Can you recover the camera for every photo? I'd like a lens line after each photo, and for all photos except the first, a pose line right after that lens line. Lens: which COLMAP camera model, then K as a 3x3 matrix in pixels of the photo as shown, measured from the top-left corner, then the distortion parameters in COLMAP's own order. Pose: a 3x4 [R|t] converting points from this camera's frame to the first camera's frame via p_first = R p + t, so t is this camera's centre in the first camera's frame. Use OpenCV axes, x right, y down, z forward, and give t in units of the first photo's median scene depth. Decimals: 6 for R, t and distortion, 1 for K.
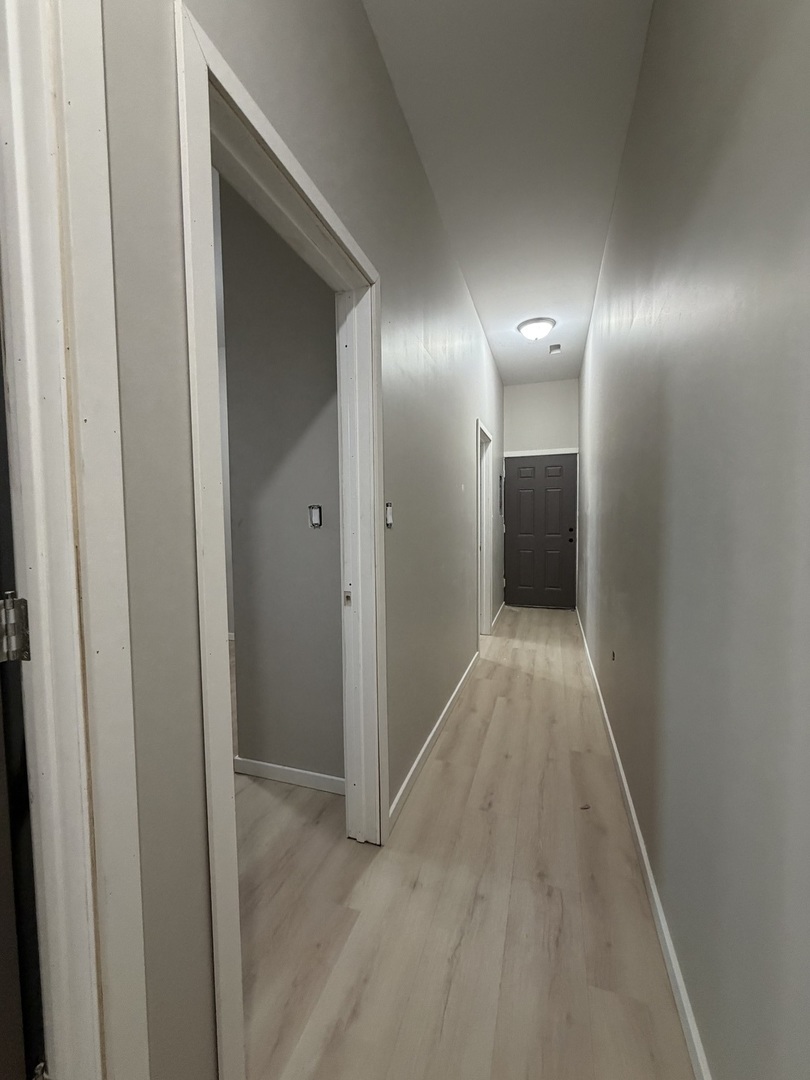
lens RADIAL K [[433.8, 0, 398.9], [0, 433.8, 534.7], [0, 0, 1]] dist [0.001001, -0.000702]
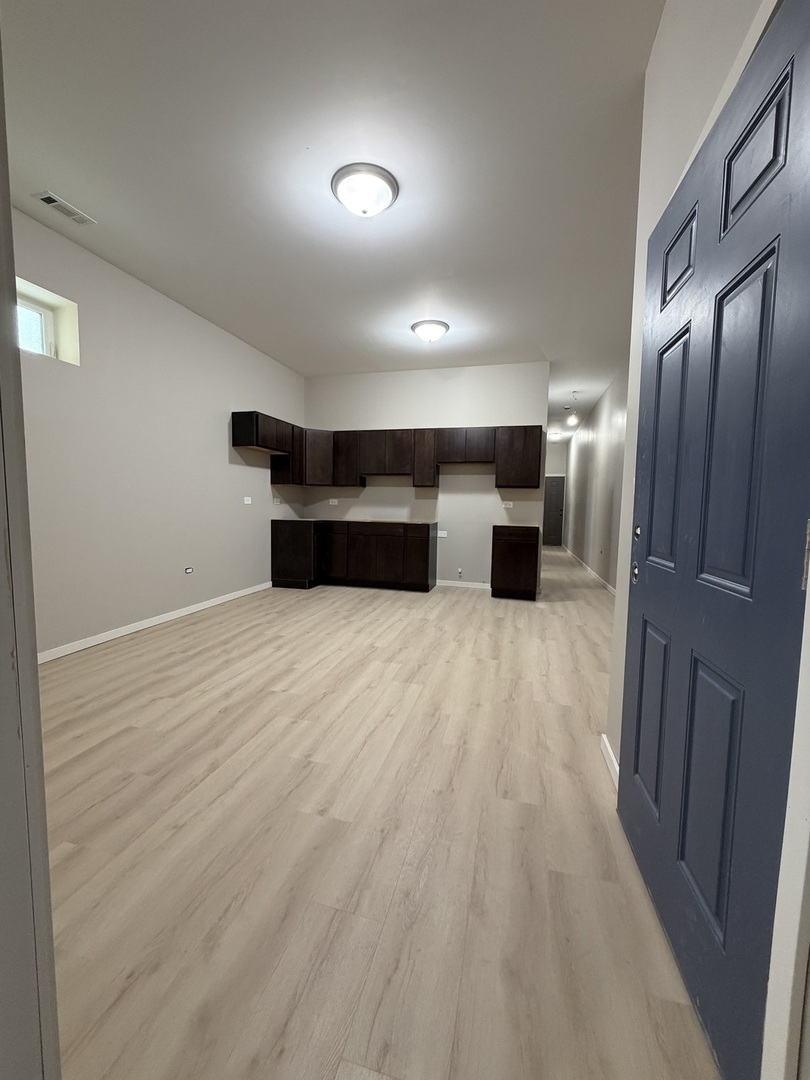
lens RADIAL K [[433.8, 0, 403.7], [0, 433.8, 538.1], [0, 0, 1]] dist [0.001001, -0.000702]
pose [[0.997034, 0.022428, 0.073624, -0.844881], [-0.024887, 0.999157, 0.032660, 0.117941], [-0.072830, -0.034396, 0.996751, -1.728345]]
